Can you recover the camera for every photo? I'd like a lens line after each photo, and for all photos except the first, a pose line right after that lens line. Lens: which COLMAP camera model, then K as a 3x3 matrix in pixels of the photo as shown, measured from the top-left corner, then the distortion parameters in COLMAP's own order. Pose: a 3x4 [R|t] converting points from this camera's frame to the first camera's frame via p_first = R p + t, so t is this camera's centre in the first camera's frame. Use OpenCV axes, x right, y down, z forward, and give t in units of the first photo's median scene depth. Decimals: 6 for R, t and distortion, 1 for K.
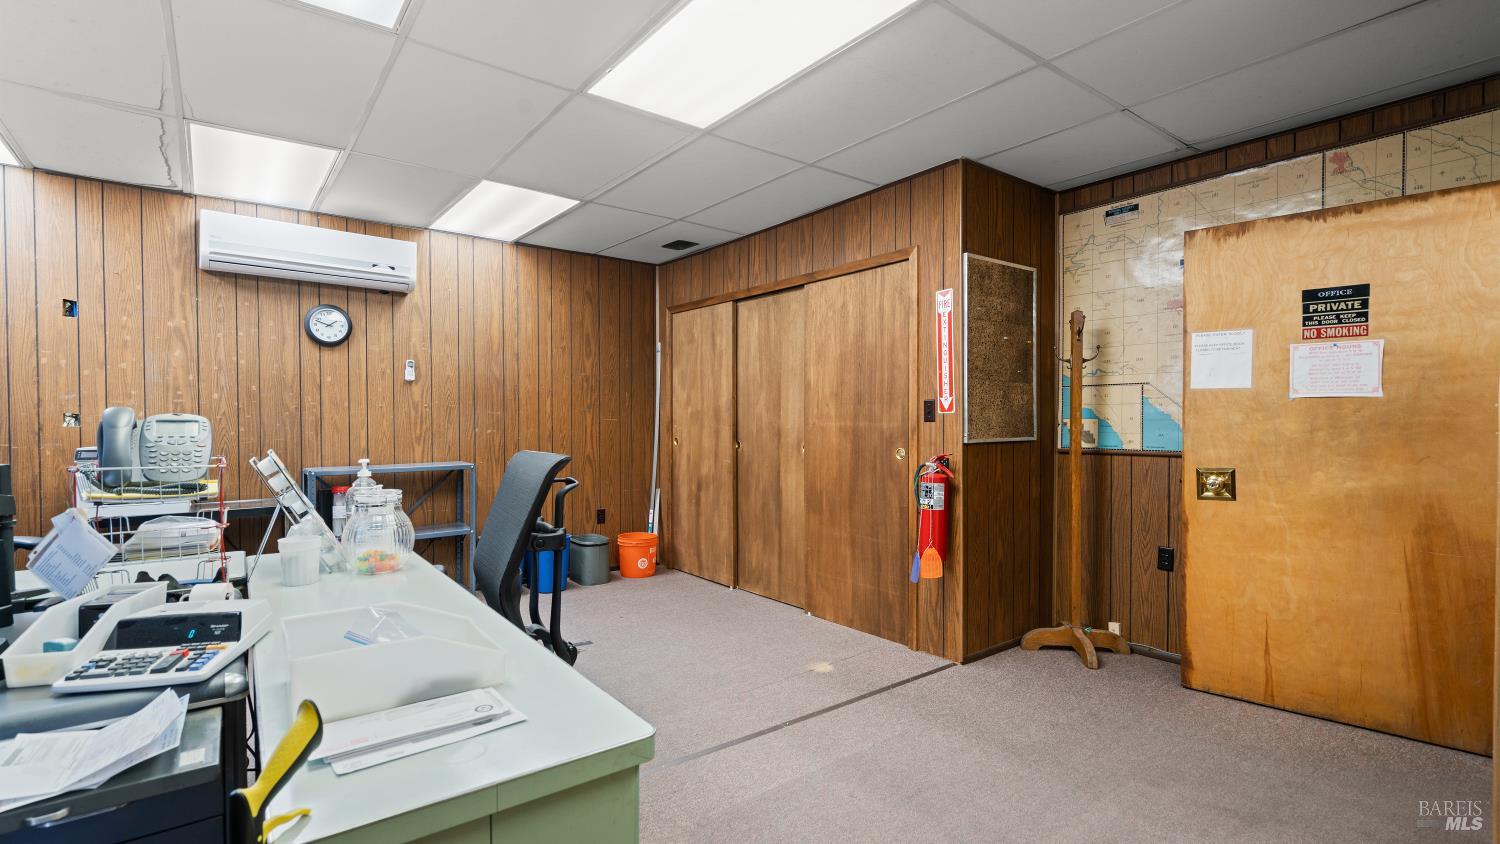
lens RADIAL K [[681.6, 0, 747.5], [0, 681.6, 430.6], [0, 0, 1]] dist [-0.002316, 0.000681]
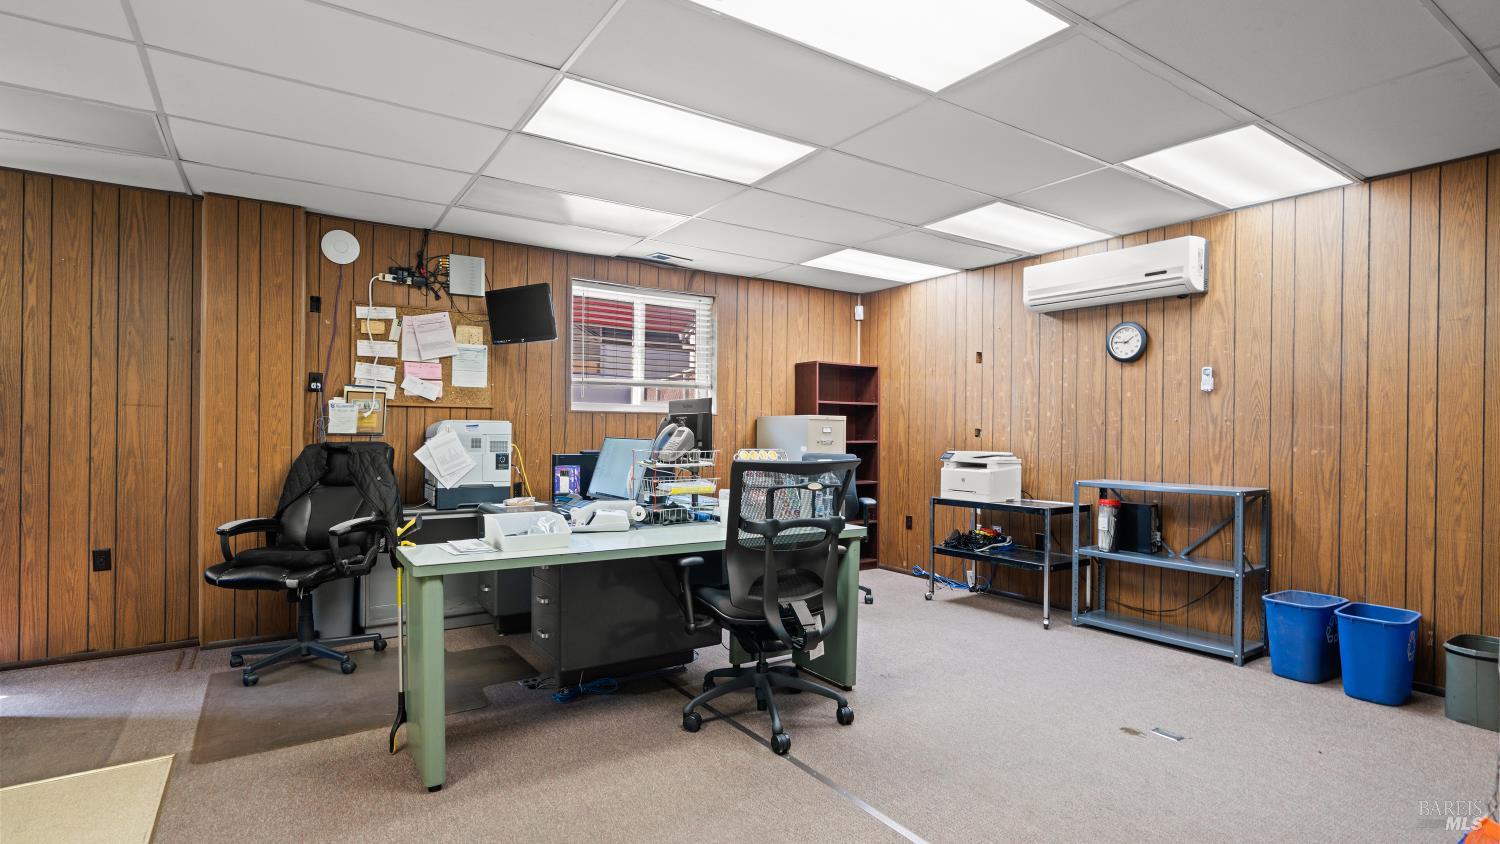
lens RADIAL K [[722.9, 0, 743.6], [0, 722.9, 429.5], [0, 0, 1]] dist [0.001707, 0.001398]
pose [[-0.061849, -0.004847, -0.998074, 0.481616], [-0.029692, 0.999555, -0.003014, -0.002847], [0.997644, 0.029449, -0.061966, 0.475771]]
